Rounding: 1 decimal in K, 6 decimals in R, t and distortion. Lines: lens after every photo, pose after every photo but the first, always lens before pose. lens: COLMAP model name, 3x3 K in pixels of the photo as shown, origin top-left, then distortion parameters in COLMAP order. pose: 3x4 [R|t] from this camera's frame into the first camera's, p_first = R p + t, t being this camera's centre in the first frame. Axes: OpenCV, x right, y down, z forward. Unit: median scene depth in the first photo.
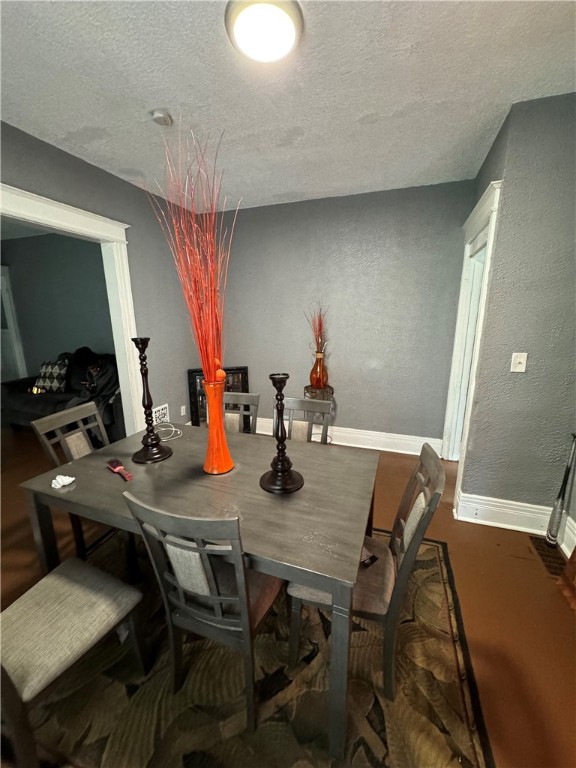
lens RADIAL K [[304.5, 0, 286.9], [0, 304.5, 384.4], [0, 0, 1]] dist [-0.006217, 0.000934]
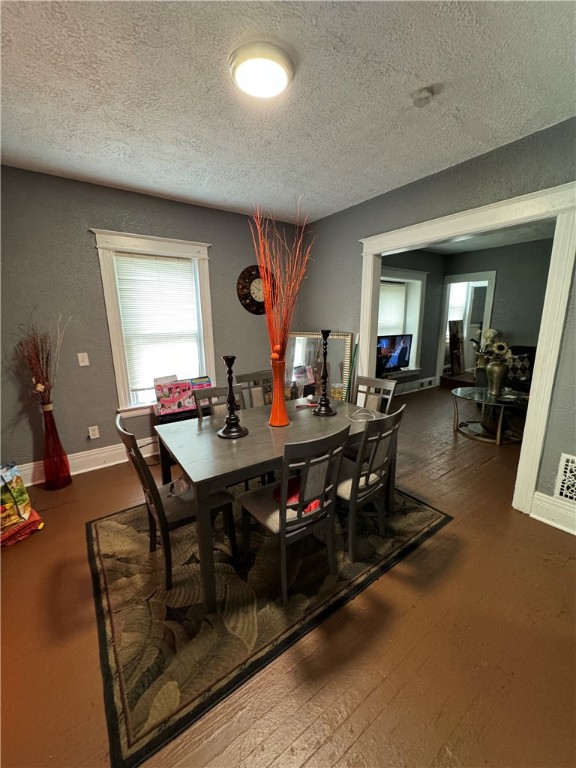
lens RADIAL K [[304.5, 0, 287.7], [0, 304.5, 380.7], [0, 0, 1]] dist [-0.006217, 0.000934]
pose [[-0.573305, 0.179364, -0.799468, 0.872355], [-0.159270, 0.932736, 0.323477, -0.373487], [0.803713, 0.312782, -0.506175, 1.742002]]
